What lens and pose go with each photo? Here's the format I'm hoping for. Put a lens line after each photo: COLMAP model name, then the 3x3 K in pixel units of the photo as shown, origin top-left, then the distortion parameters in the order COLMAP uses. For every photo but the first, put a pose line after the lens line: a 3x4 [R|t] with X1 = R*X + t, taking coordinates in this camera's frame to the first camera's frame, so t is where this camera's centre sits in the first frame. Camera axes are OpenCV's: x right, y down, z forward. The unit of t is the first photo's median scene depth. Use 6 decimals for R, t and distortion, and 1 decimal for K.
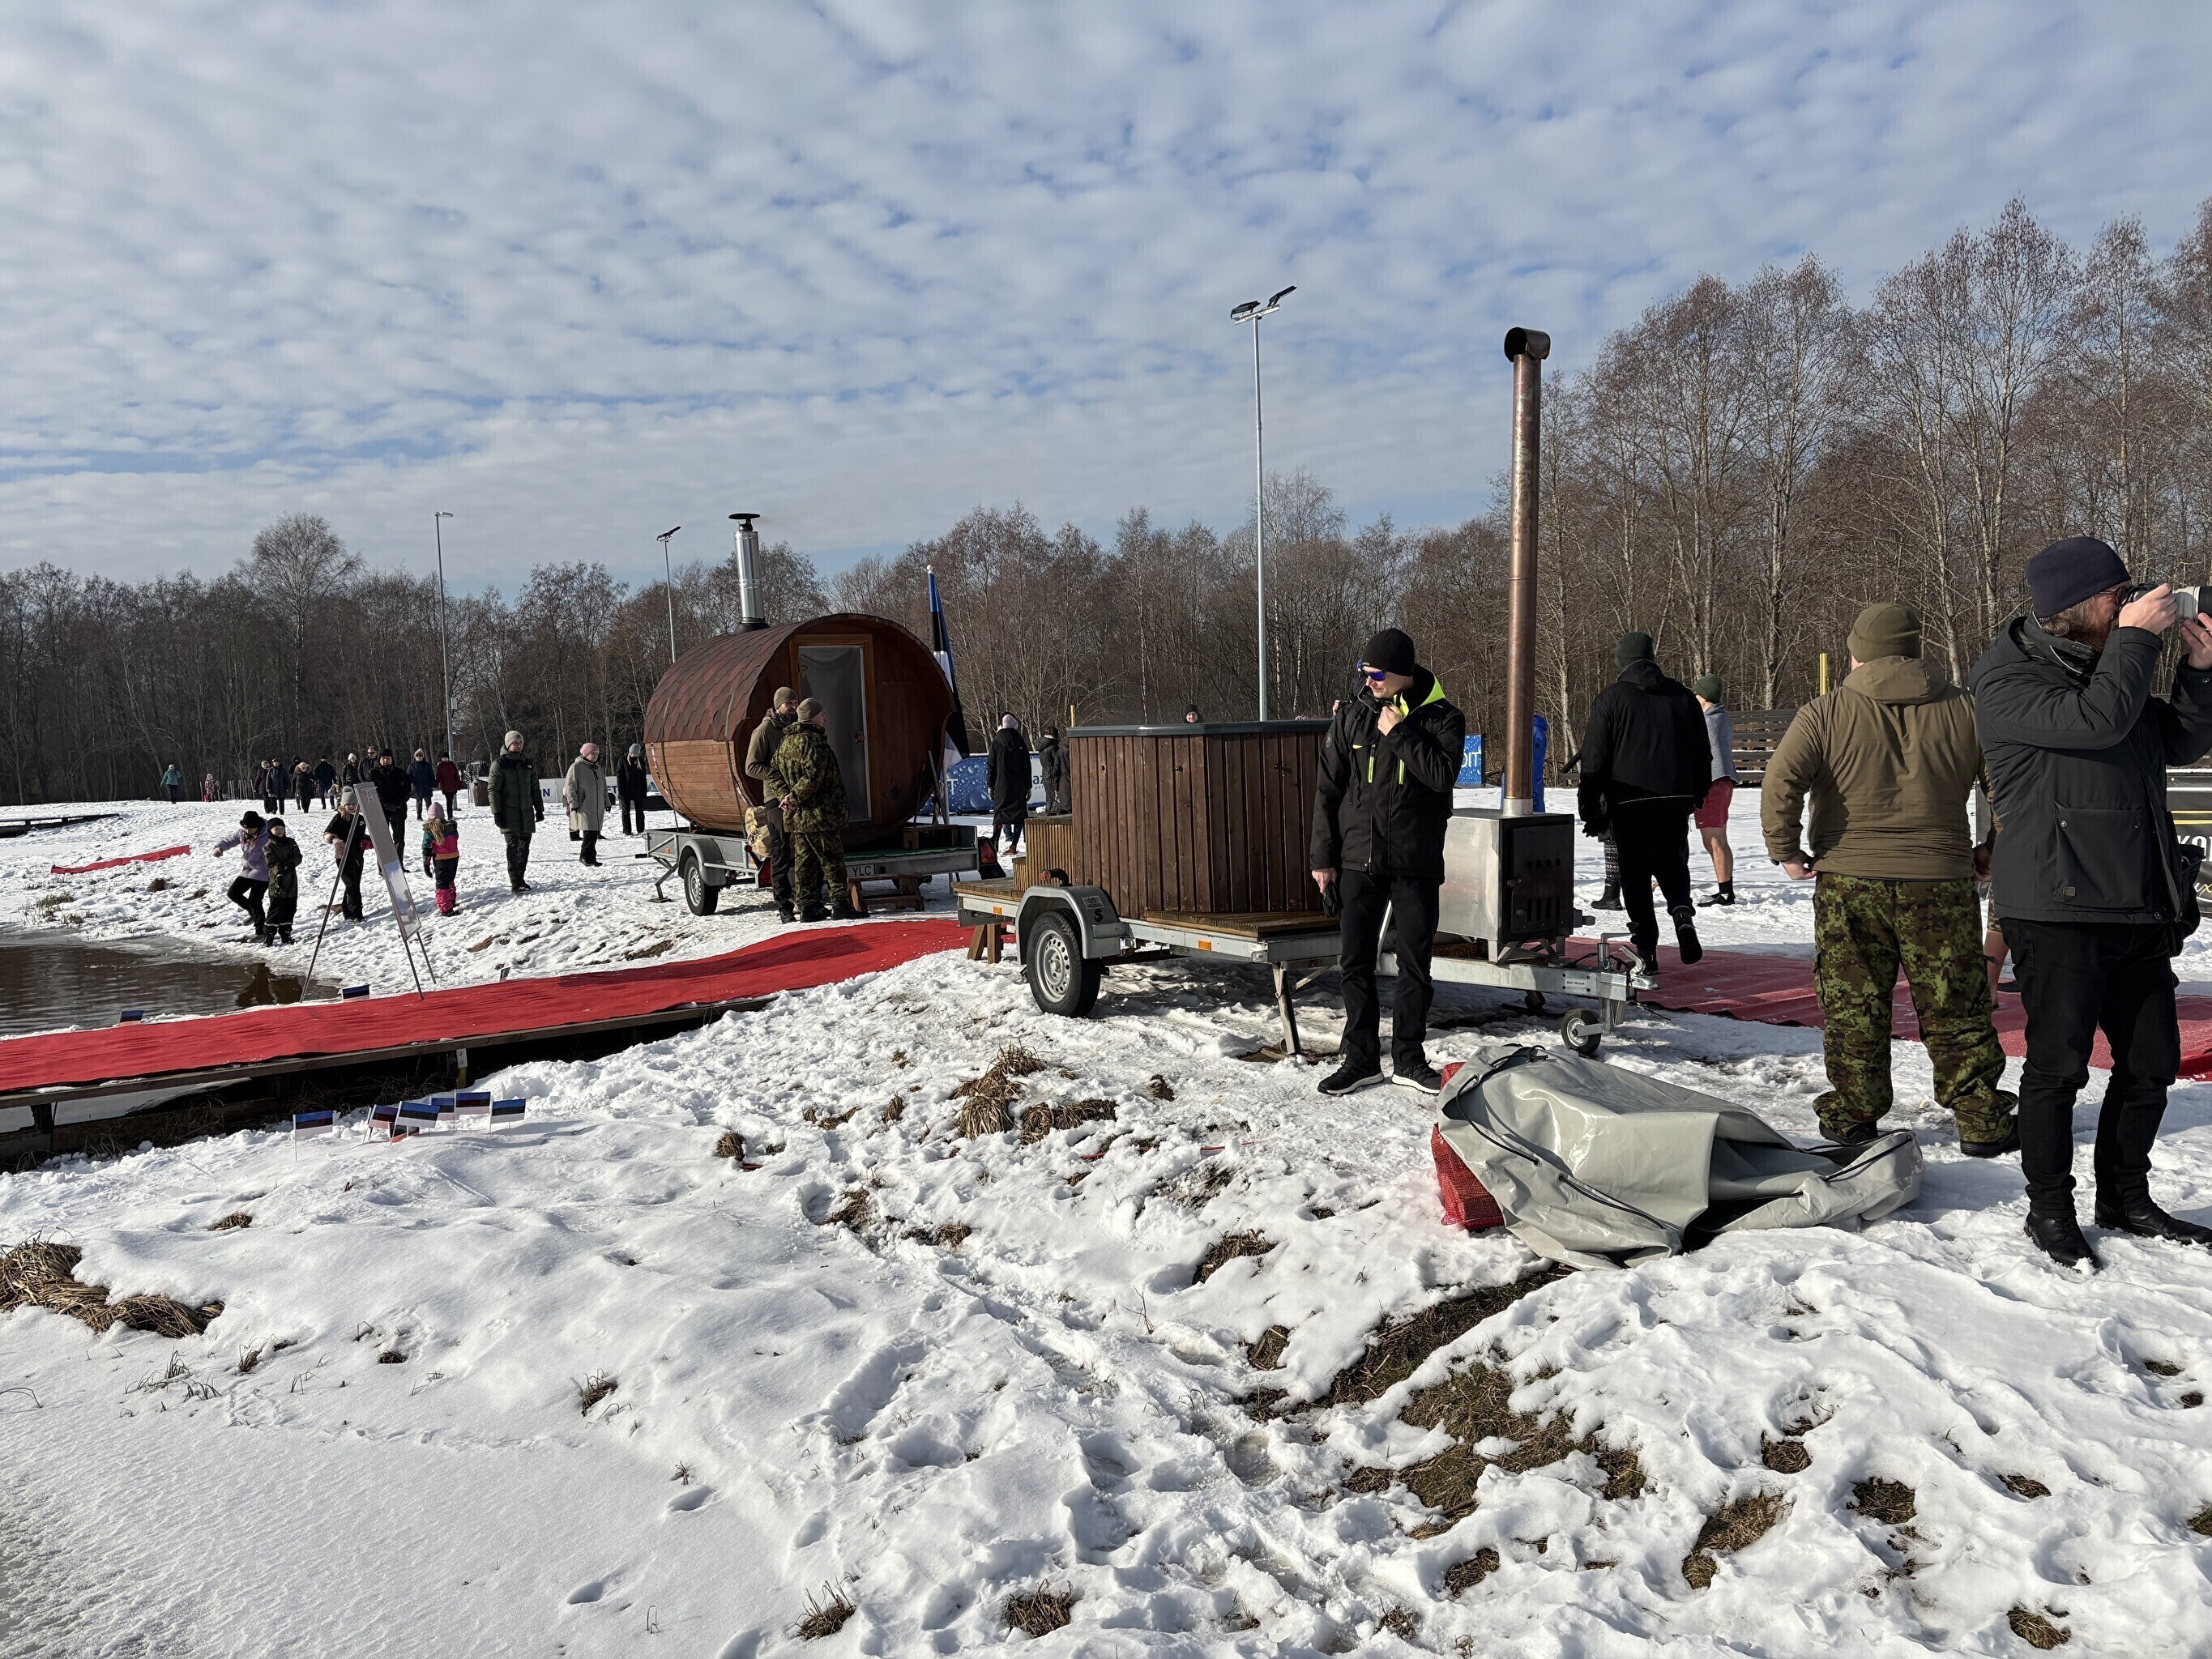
lens RADIAL K [[1665.0, 0, 1170.3], [0, 1665.0, 867.4], [0, 0, 1]] dist [0.003892, 0.002263]
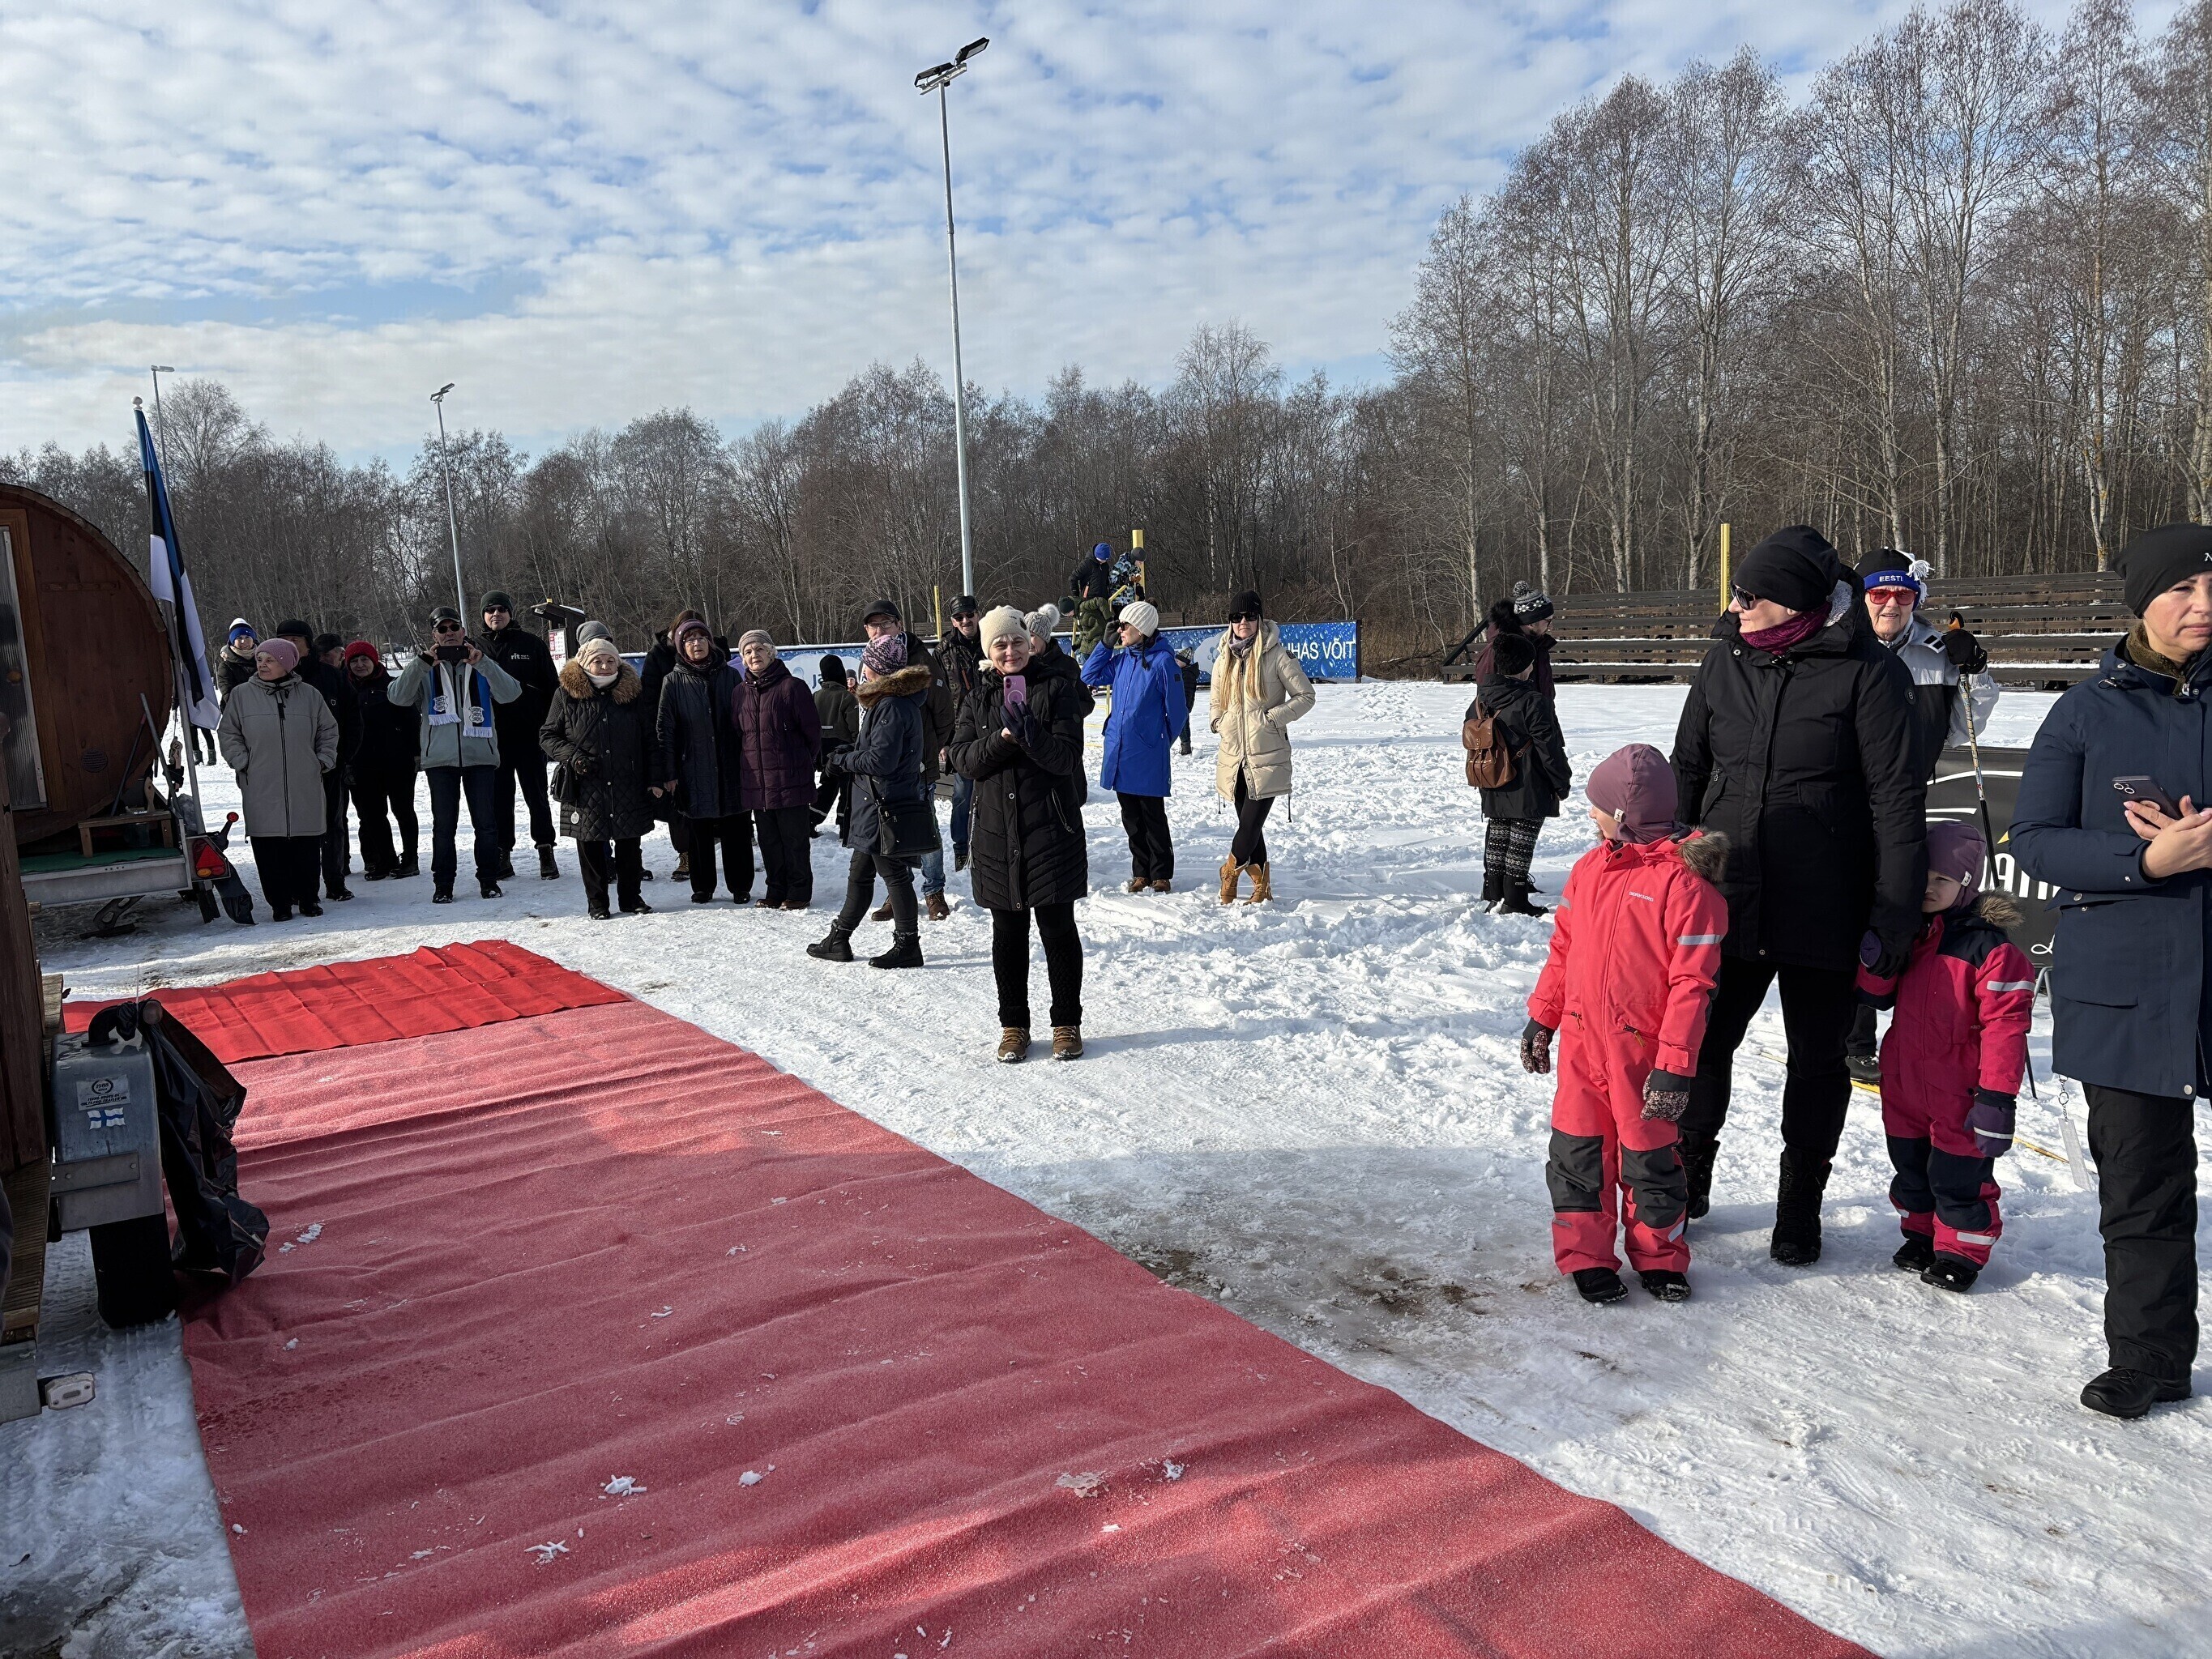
lens RADIAL K [[1666.1, 0, 1192.3], [0, 1666.1, 878.4], [0, 0, 1]] dist [0.004444, 0.003526]
pose [[0.999814, -0.011610, 0.015383, 0.077238], [0.010300, 0.996524, 0.082668, -0.016673], [-0.016290, -0.082494, 0.996458, 0.111463]]
